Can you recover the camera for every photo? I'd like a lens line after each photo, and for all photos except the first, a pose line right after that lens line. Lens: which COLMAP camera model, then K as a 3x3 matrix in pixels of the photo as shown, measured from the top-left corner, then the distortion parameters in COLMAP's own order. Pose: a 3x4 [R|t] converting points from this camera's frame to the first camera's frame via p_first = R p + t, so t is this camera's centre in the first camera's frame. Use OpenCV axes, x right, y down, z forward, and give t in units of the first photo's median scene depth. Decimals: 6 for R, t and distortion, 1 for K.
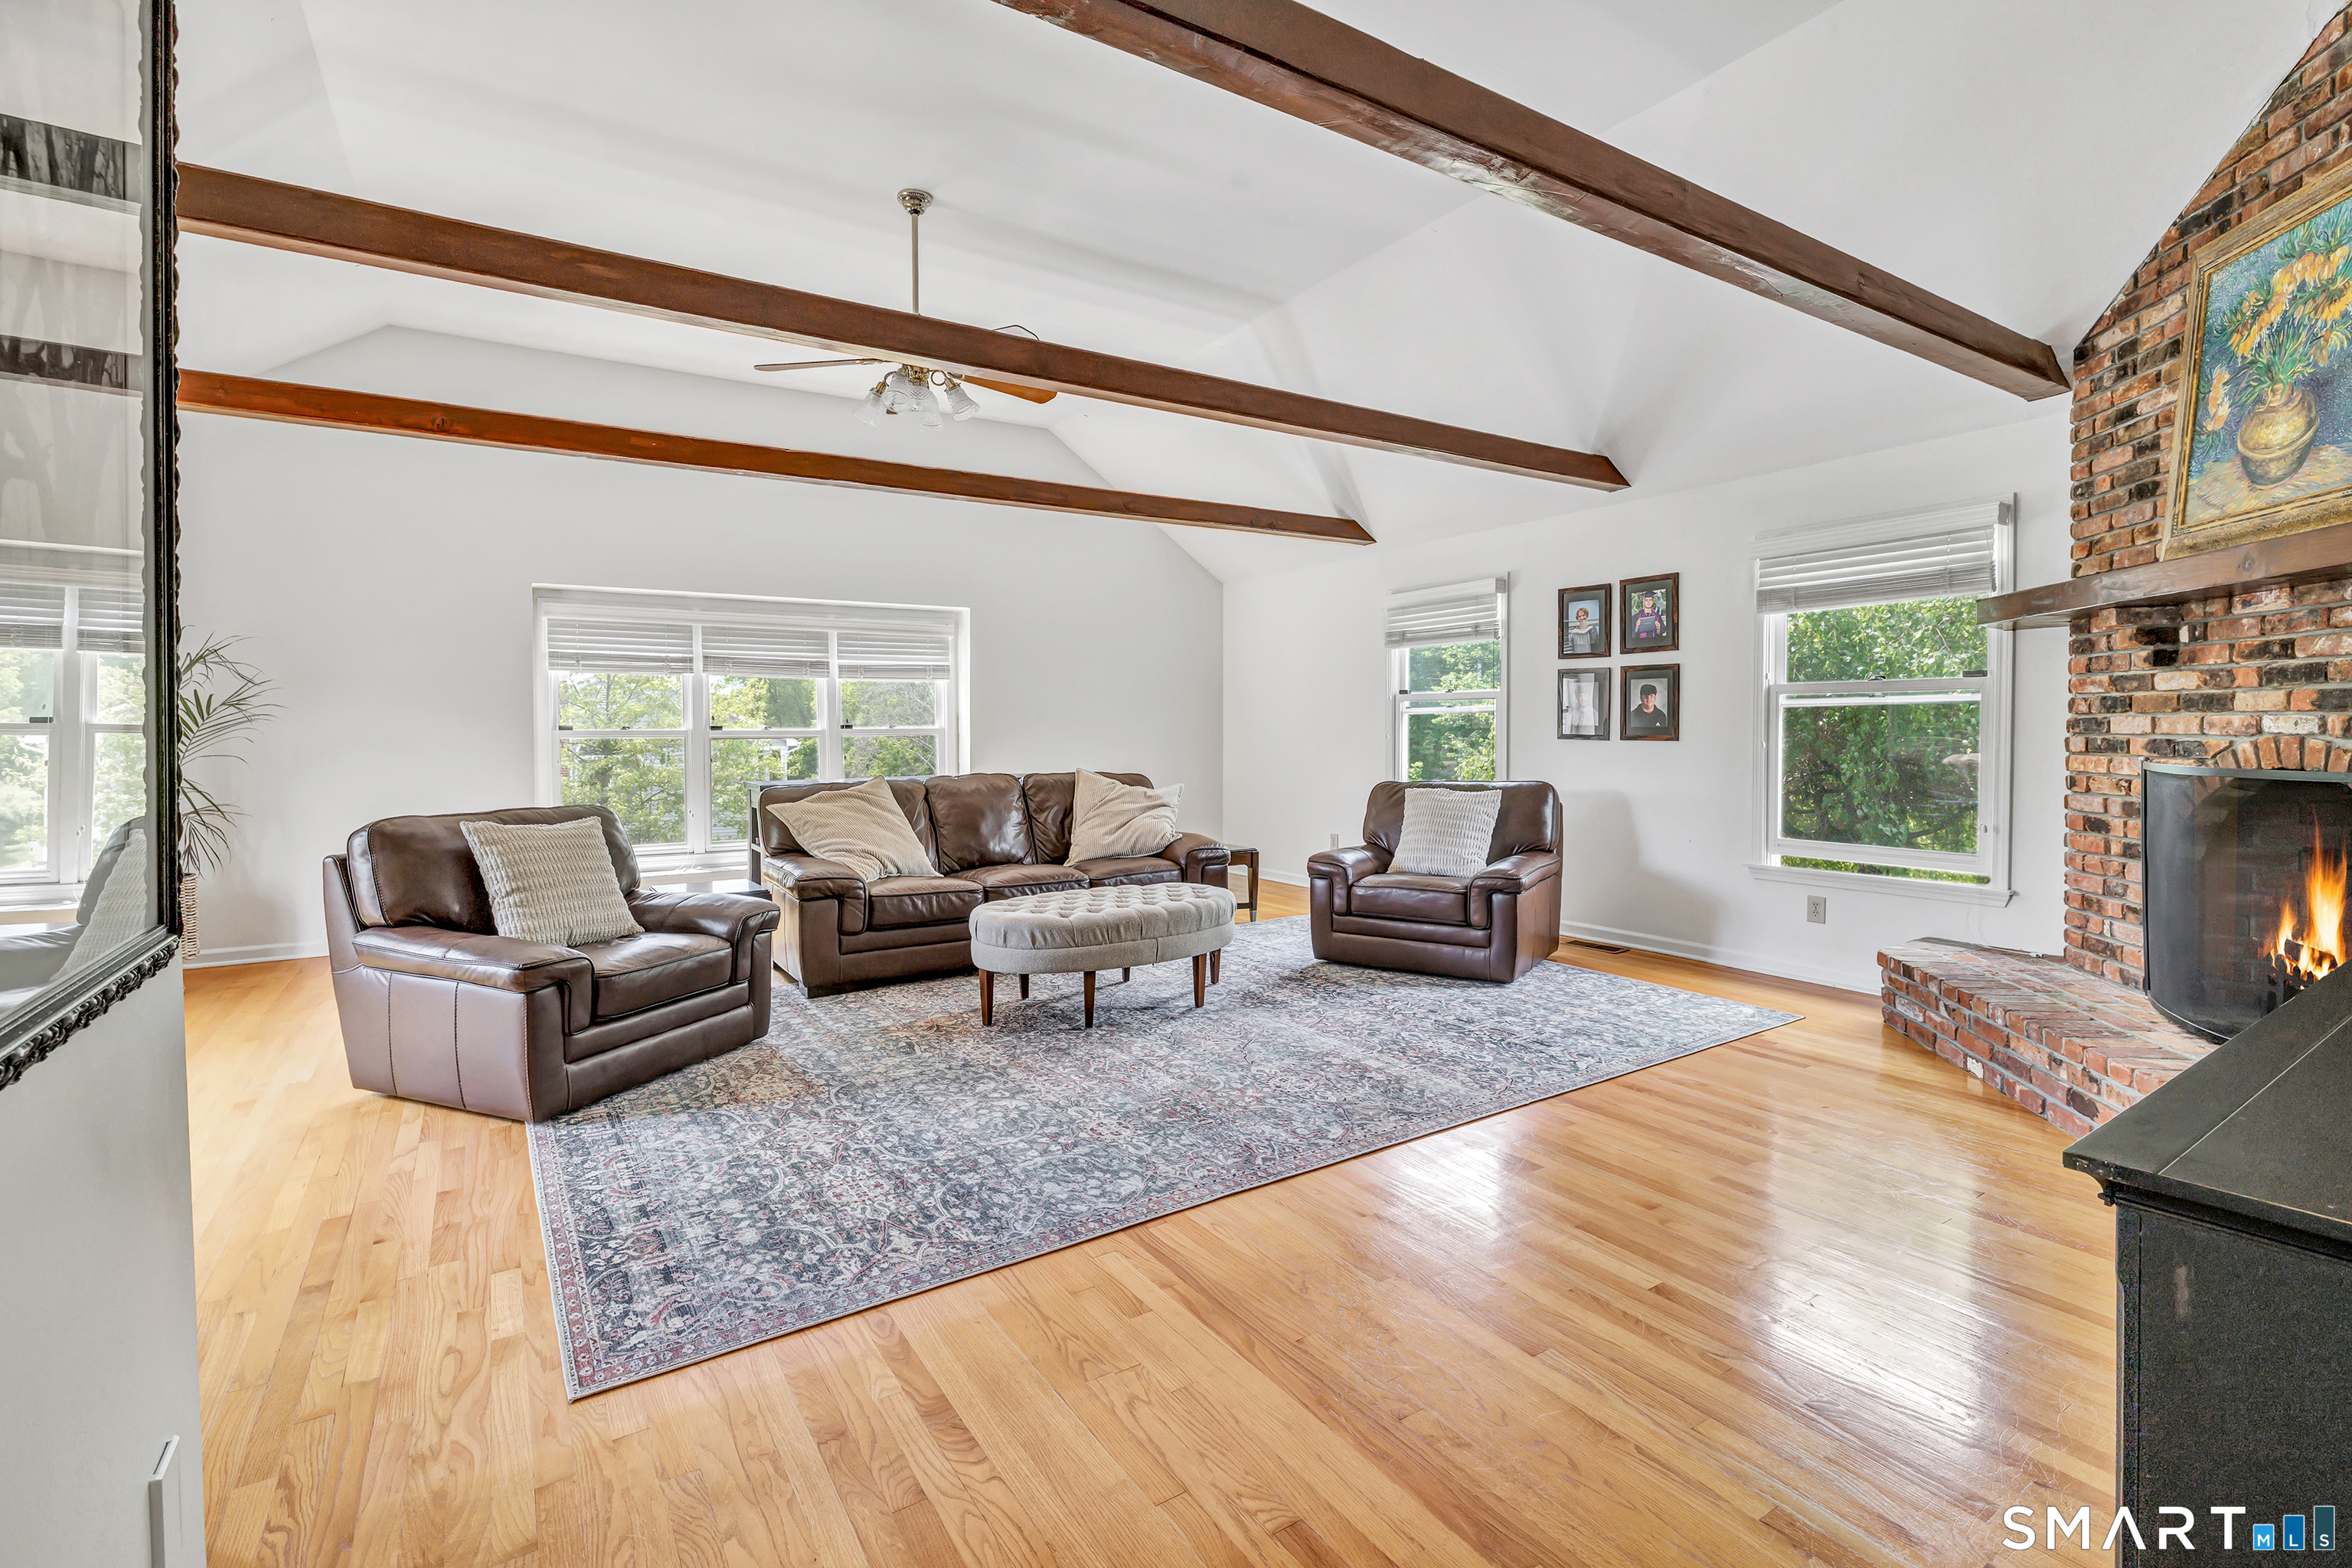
lens RADIAL K [[1018.8, 0, 1088.3], [0, 1018.8, 749.1], [0, 0, 1]] dist [0.003755, 0.001001]
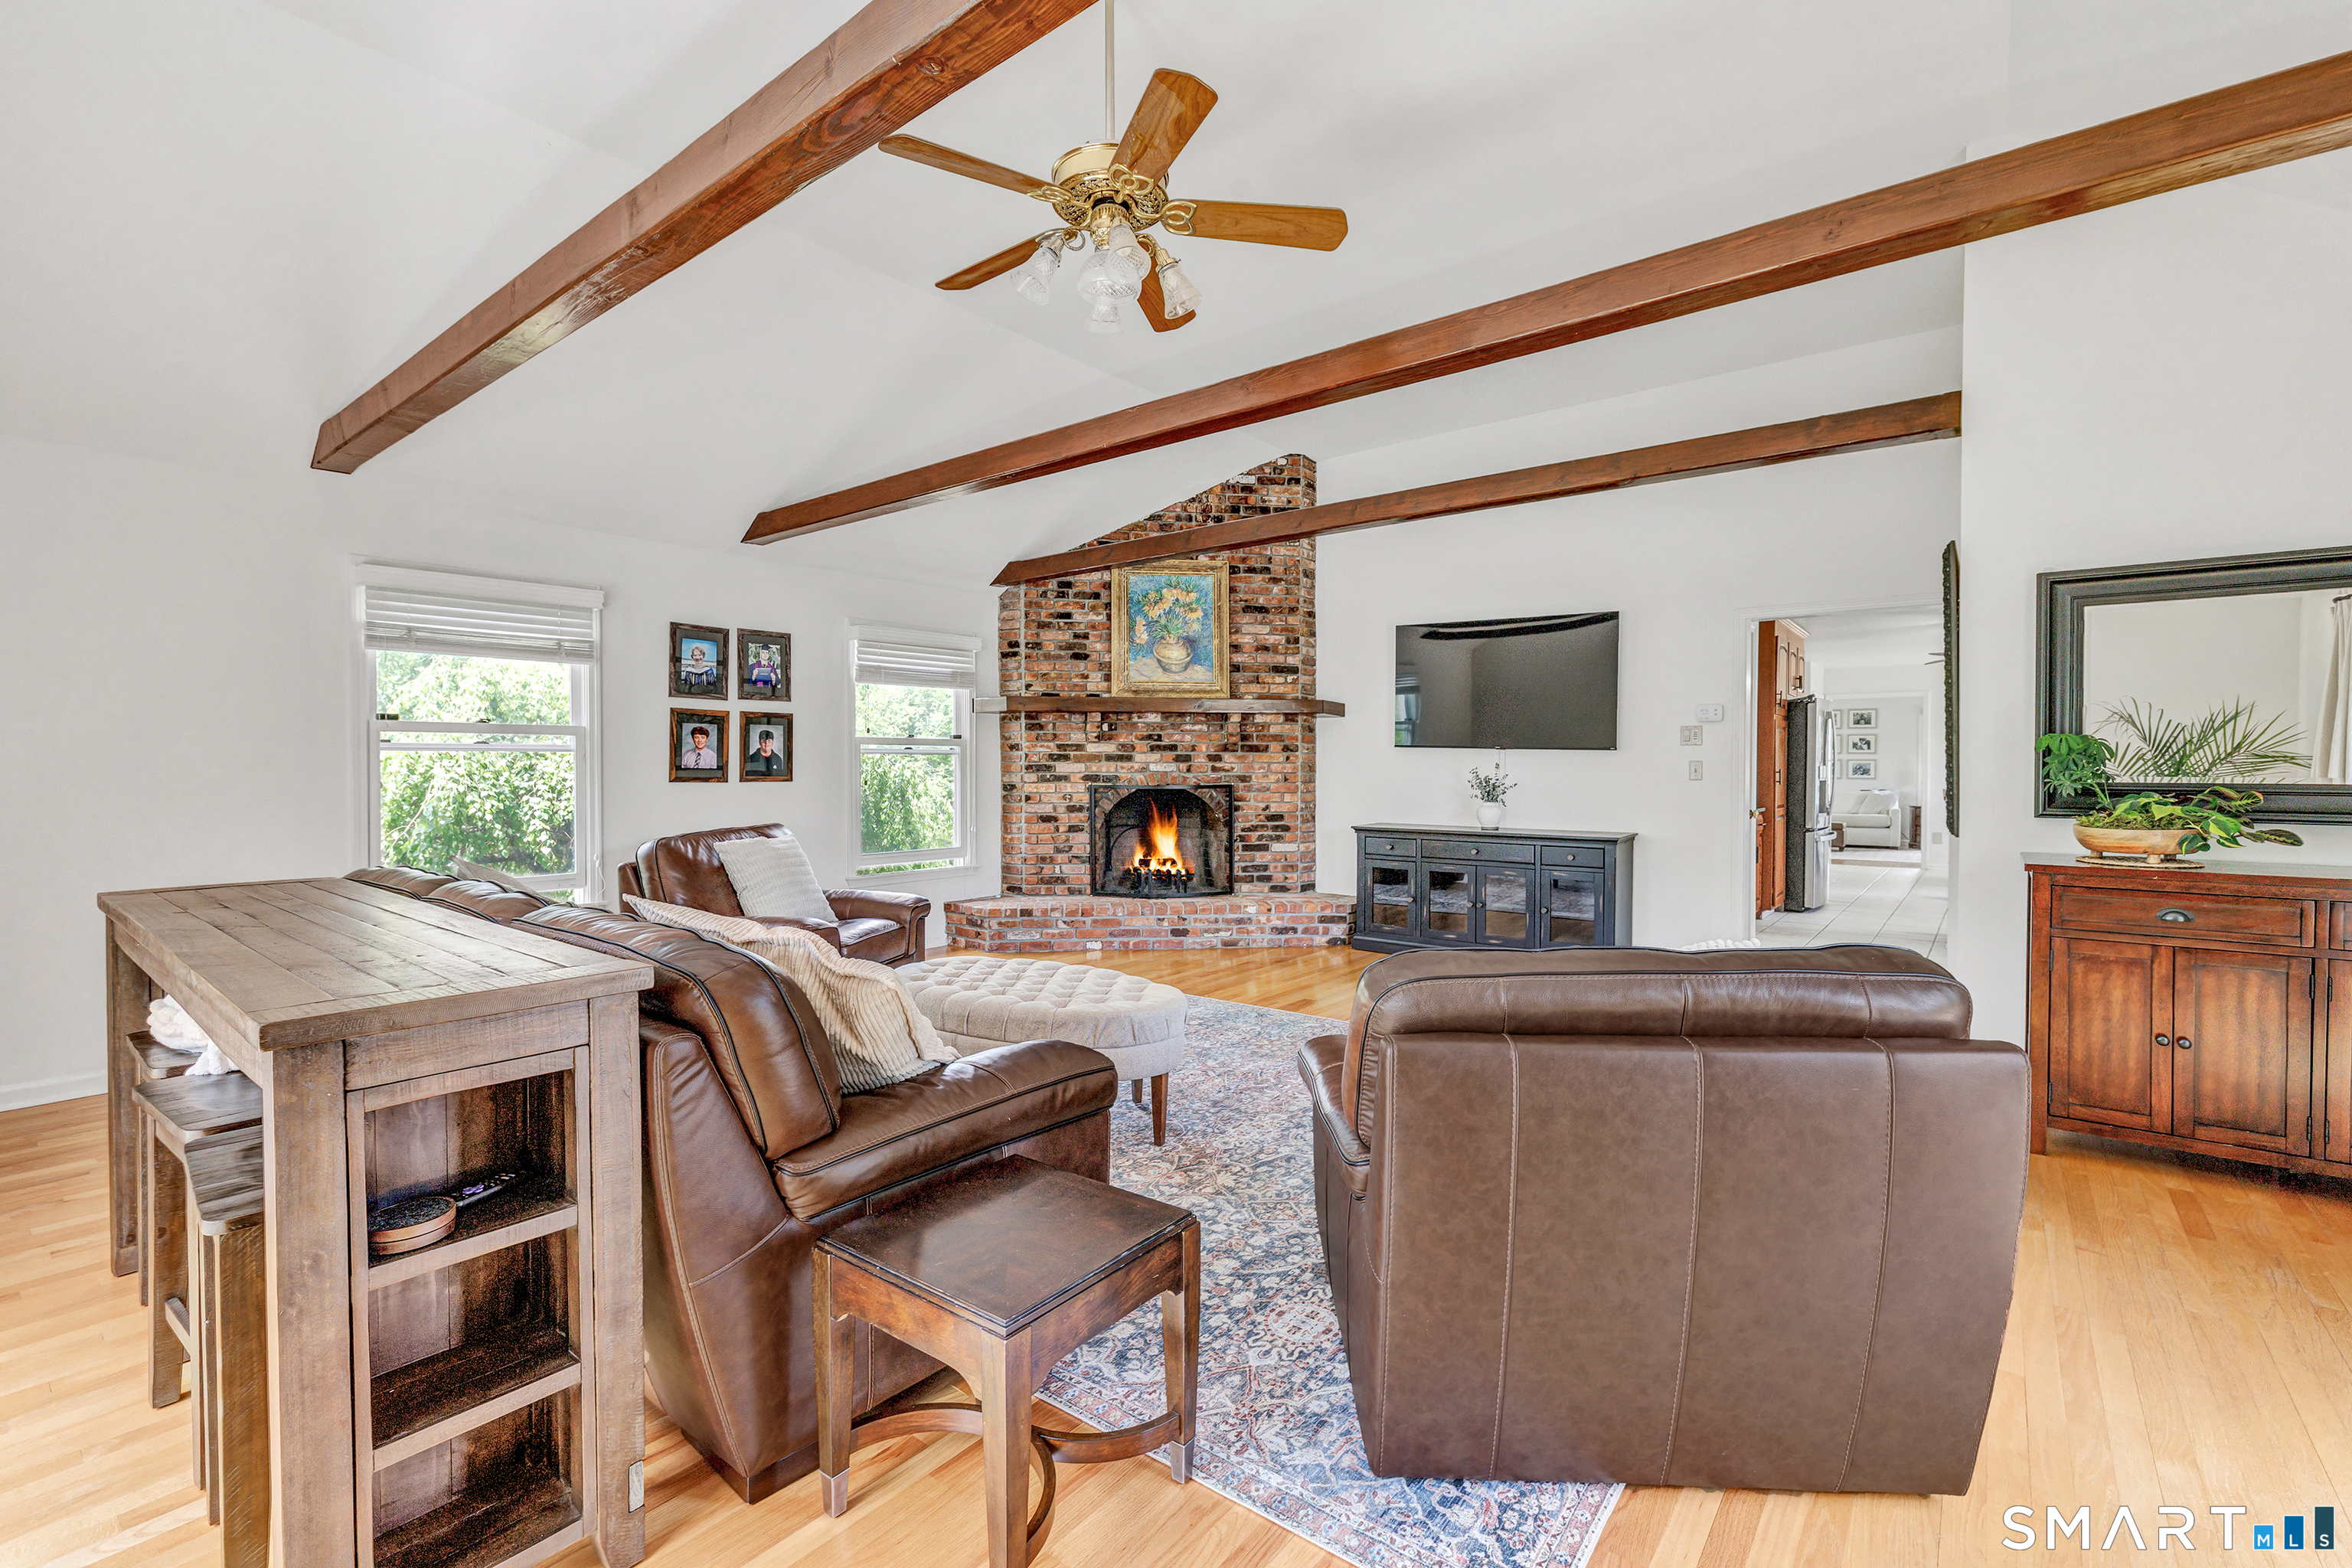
lens RADIAL K [[1018.8, 0, 1247.8], [0, 1018.8, 775.5], [0, 0, 1]] dist [0.003755, 0.001001]
pose [[-0.387958, -0.004675, 0.921665, -1.078955], [0.022350, 0.999645, 0.014479, -0.031942], [-0.921406, 0.026217, -0.387716, 1.561023]]
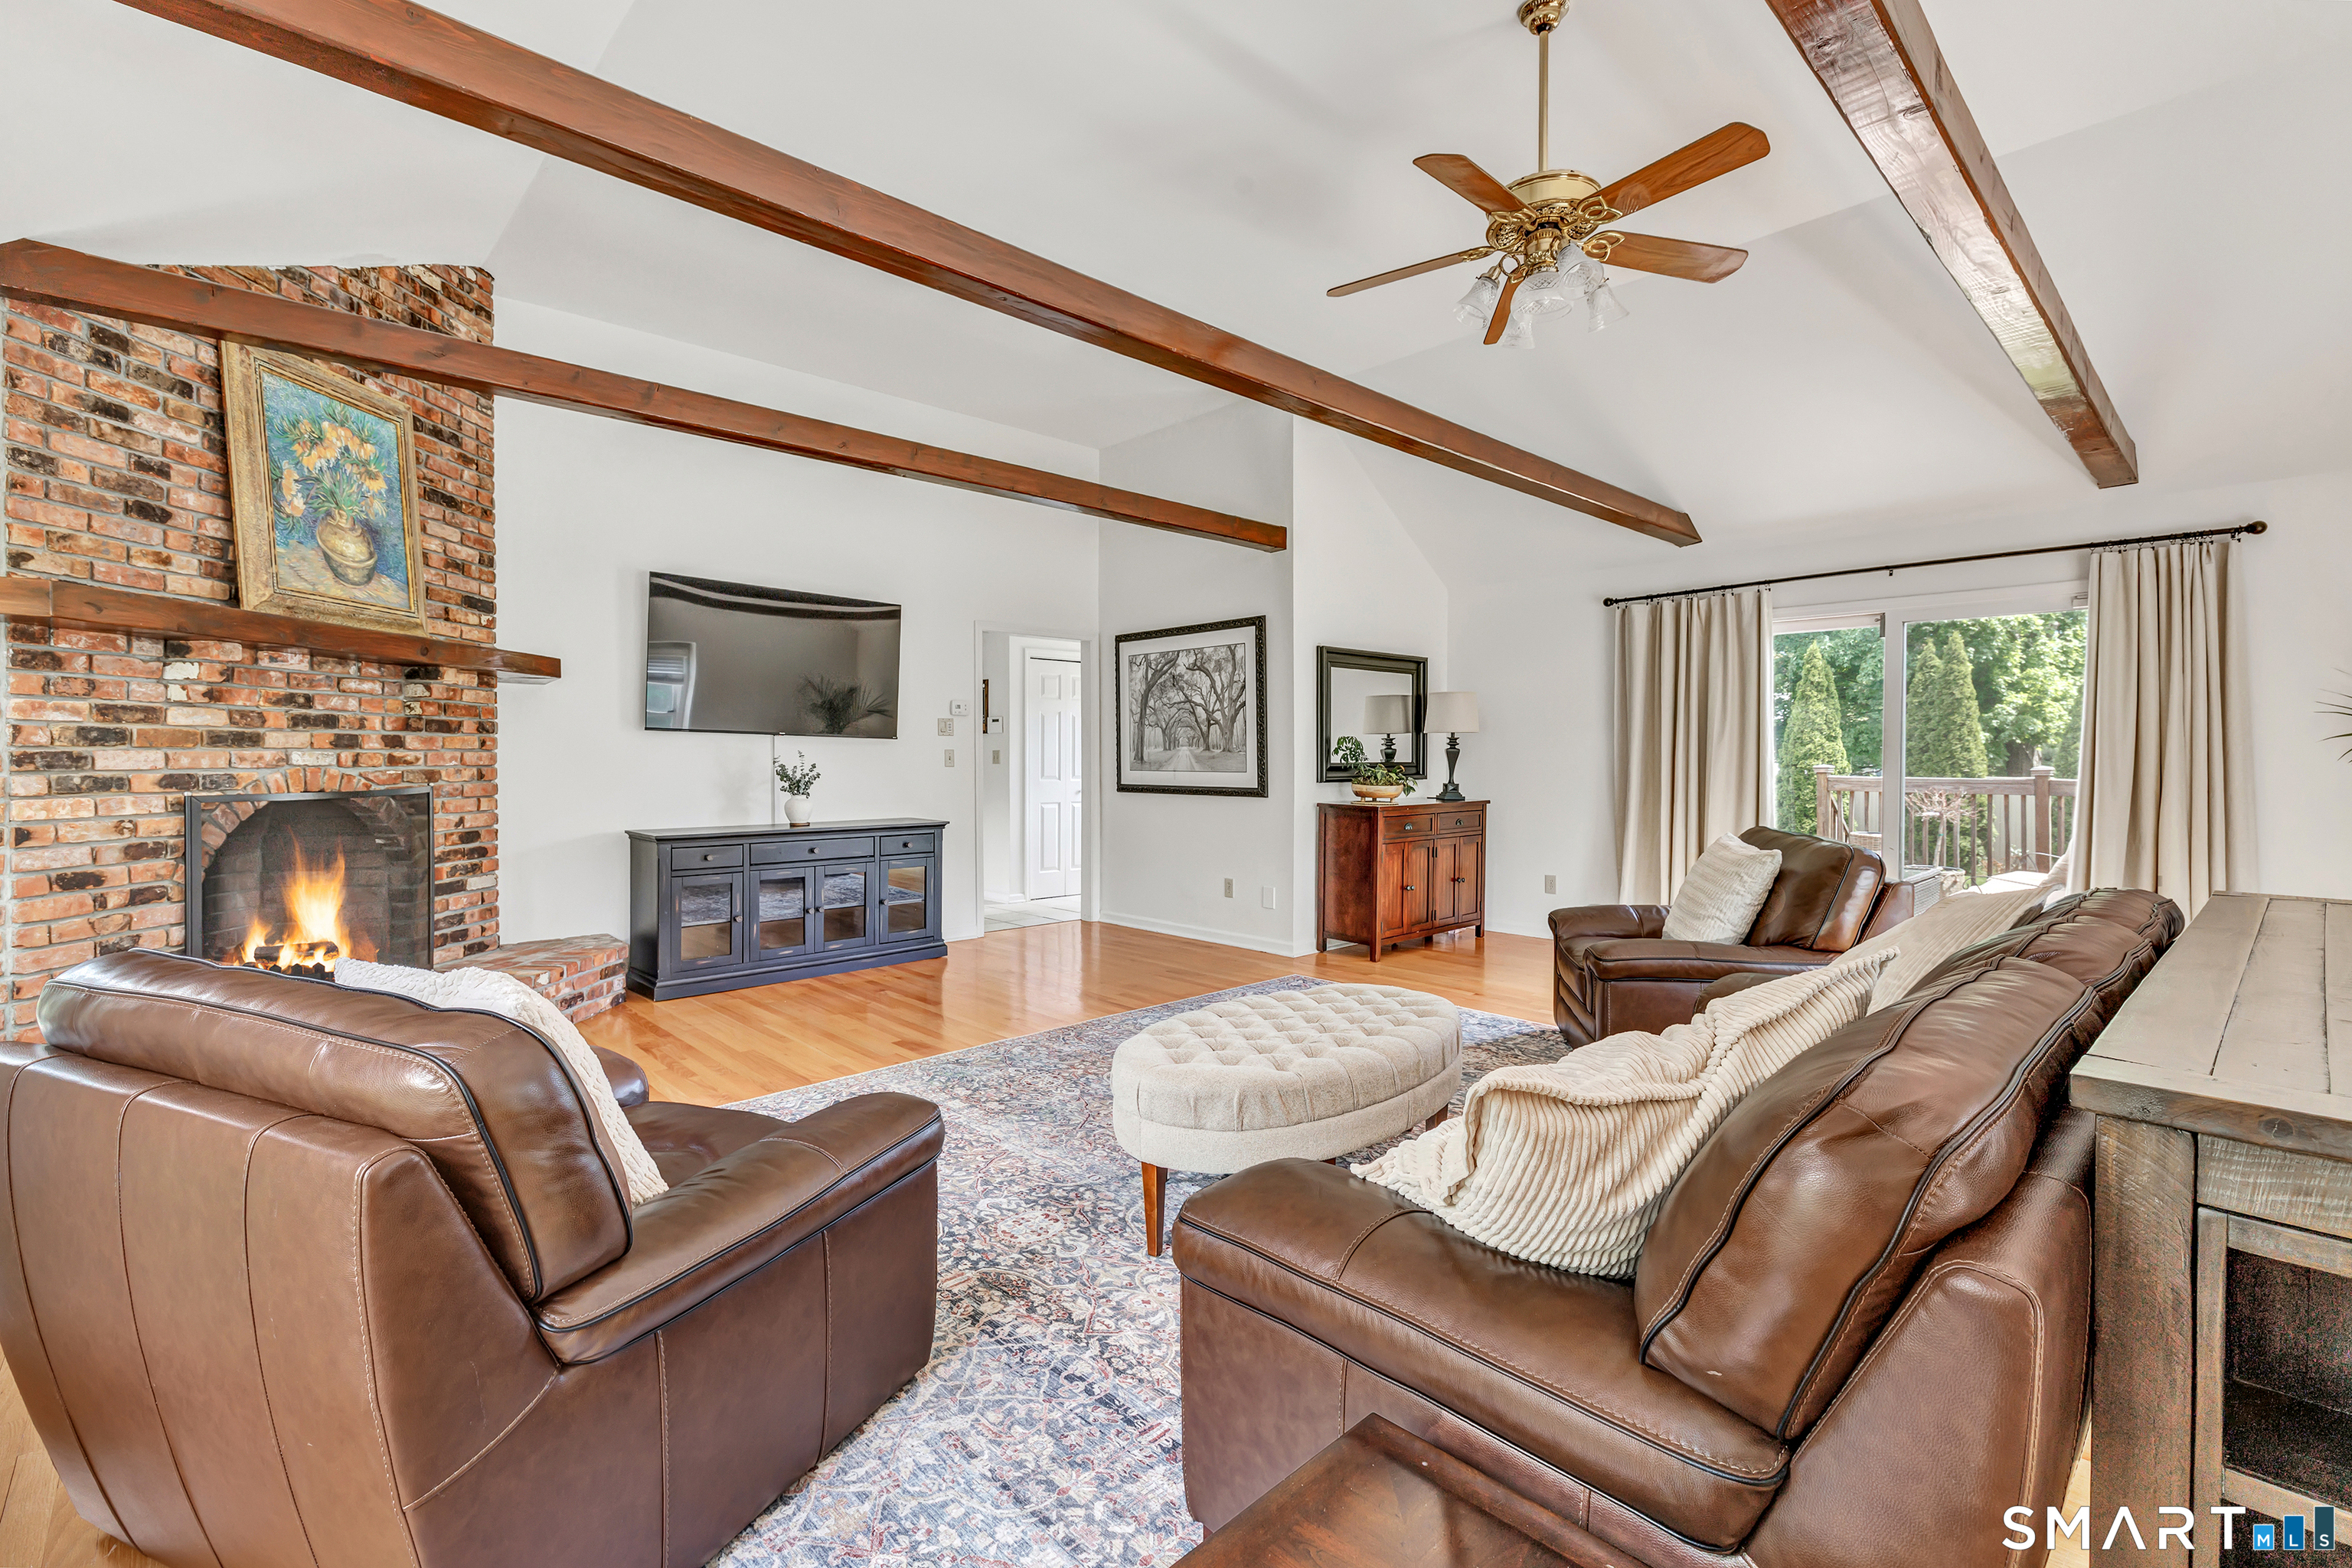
lens RADIAL K [[1018.8, 0, 1093.1], [0, 1018.8, 771.2], [0, 0, 1]] dist [0.003755, 0.001001]
pose [[-0.983634, 0.008249, -0.179987, 0.359299], [0.000951, 0.999175, 0.040595, -0.053091], [0.180173, 0.039759, -0.982831, 2.182620]]
